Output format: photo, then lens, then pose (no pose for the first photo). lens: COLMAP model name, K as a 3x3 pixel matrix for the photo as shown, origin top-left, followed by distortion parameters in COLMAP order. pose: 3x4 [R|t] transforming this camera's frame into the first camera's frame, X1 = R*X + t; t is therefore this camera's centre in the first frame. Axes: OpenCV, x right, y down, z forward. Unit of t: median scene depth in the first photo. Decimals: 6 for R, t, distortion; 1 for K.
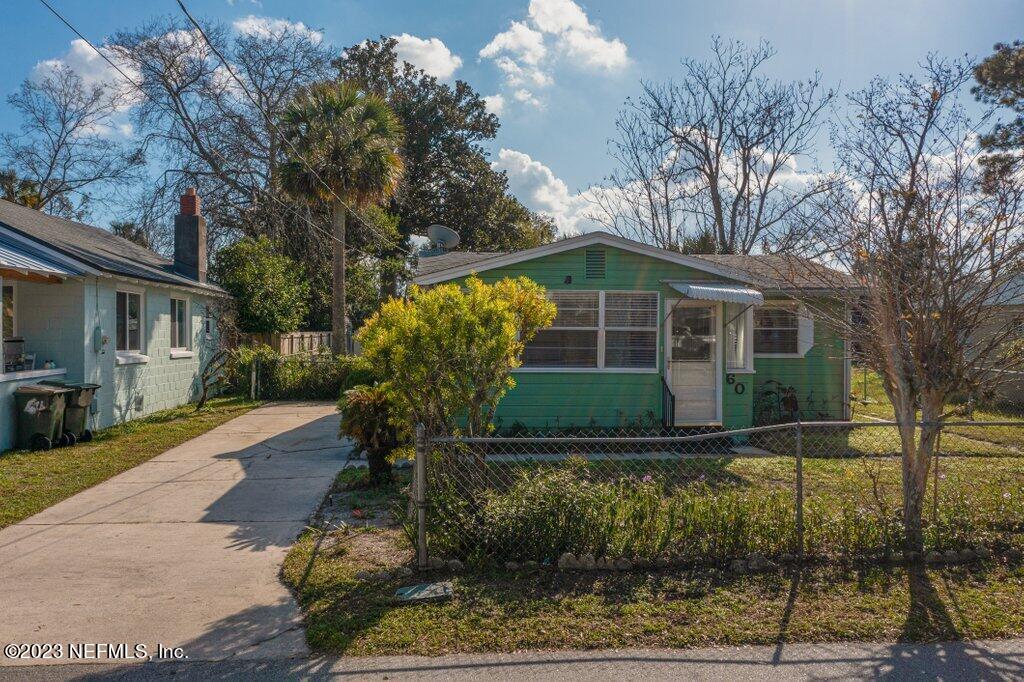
lens RADIAL K [[808.3, 0, 510.1], [0, 808.3, 345.4], [0, 0, 1]] dist [0.010438, -0.004287]
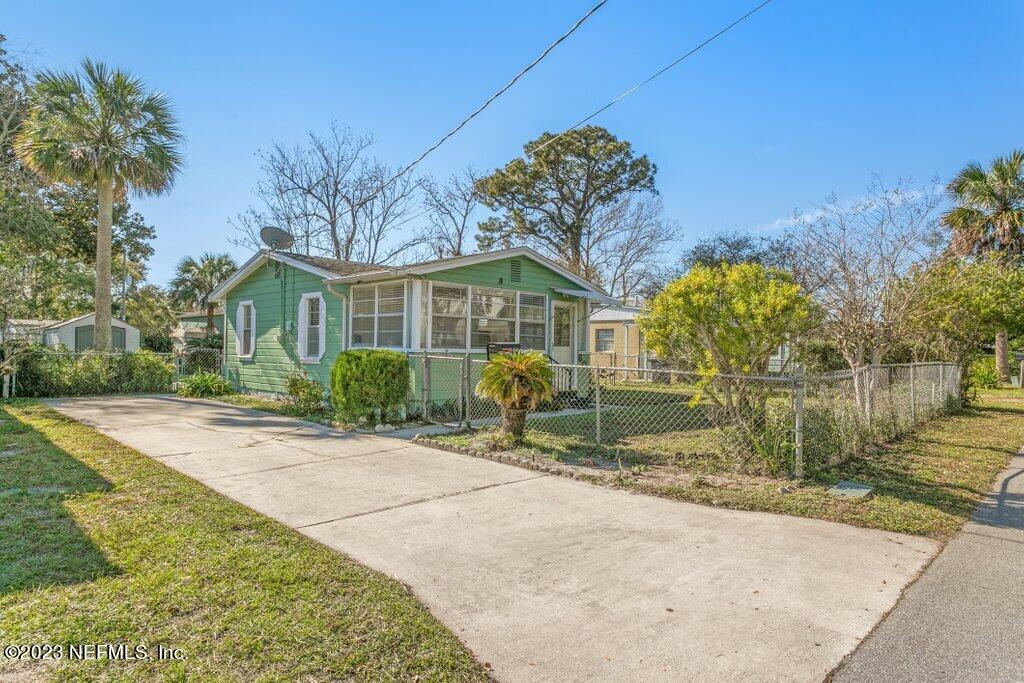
lens RADIAL K [[585.9, 0, 510.0], [0, 585.9, 341.5], [0, 0, 1]] dist [-0.007383, -0.000413]
pose [[0.757237, 0.013538, 0.653000, -0.159099], [0.003683, 0.999681, -0.024996, 0.011667], [-0.653130, 0.021333, 0.756945, 0.087716]]
